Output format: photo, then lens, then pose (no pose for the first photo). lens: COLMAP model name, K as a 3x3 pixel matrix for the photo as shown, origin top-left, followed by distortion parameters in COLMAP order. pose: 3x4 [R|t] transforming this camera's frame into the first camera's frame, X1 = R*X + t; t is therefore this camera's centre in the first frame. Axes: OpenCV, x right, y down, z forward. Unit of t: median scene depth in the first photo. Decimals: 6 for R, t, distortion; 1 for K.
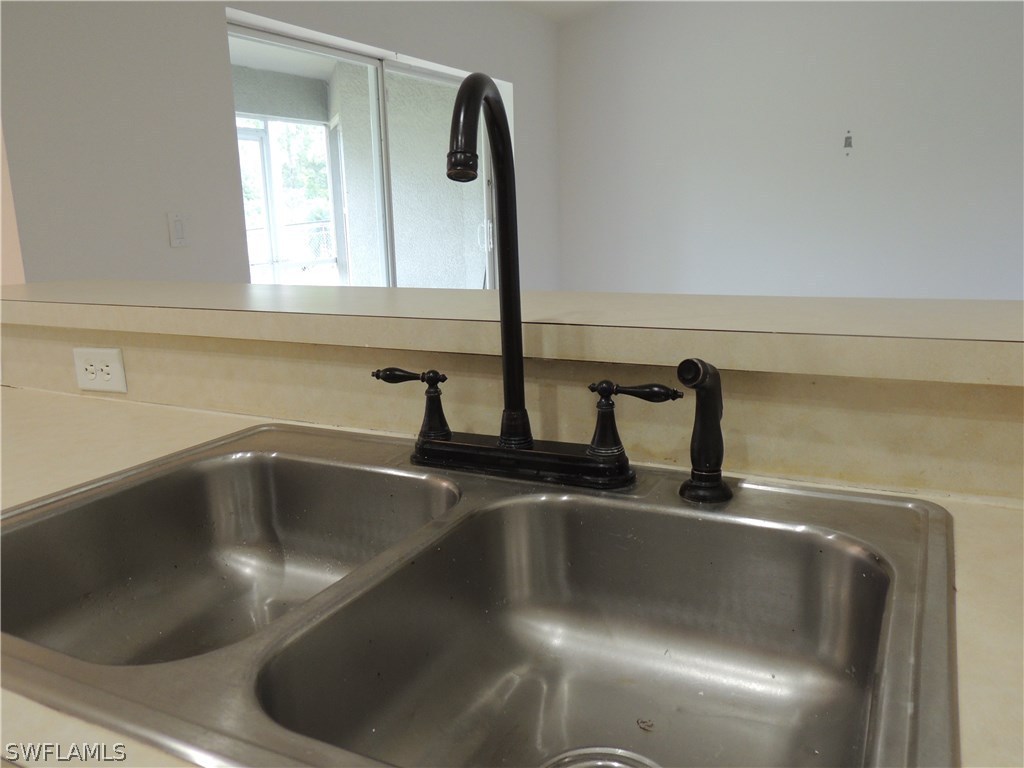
lens RADIAL K [[811.1, 0, 511.8], [0, 811.1, 383.7], [0, 0, 1]] dist [0.003243, 0.002721]
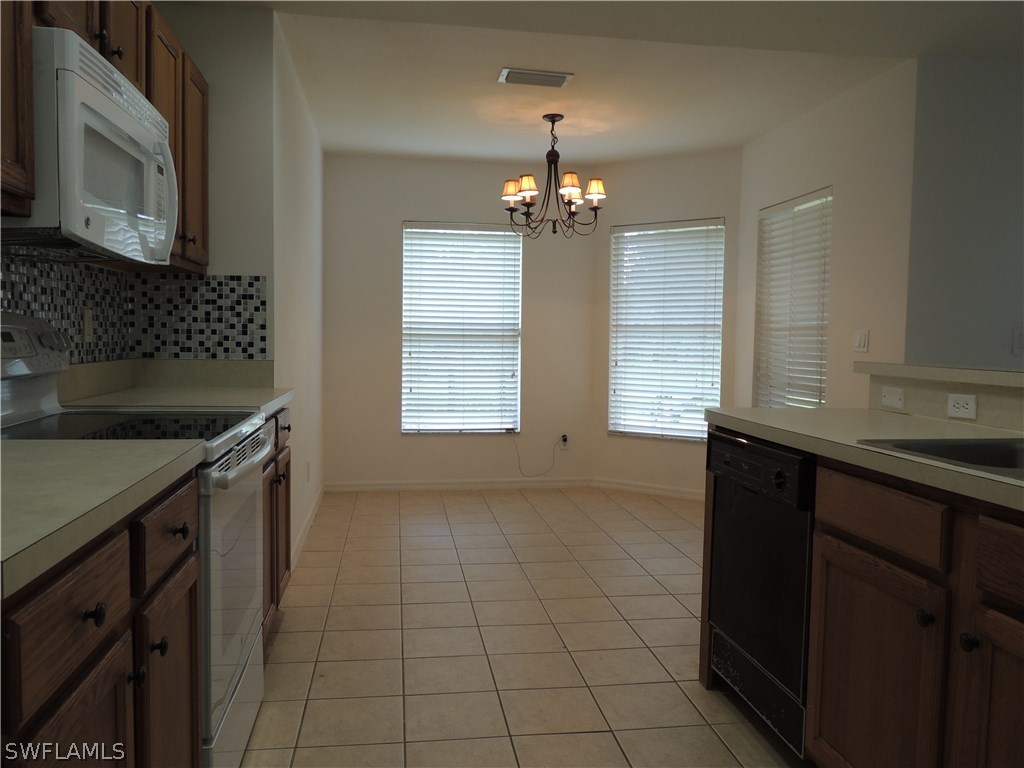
lens RADIAL K [[811.1, 0, 511.0], [0, 811.1, 383.4], [0, 0, 1]] dist [0.003243, 0.002721]
pose [[0.586868, 0.087029, -0.804992, 0.360070], [-0.195070, 0.980119, -0.036251, 0.196598], [0.785833, 0.178305, 0.592178, -0.883374]]
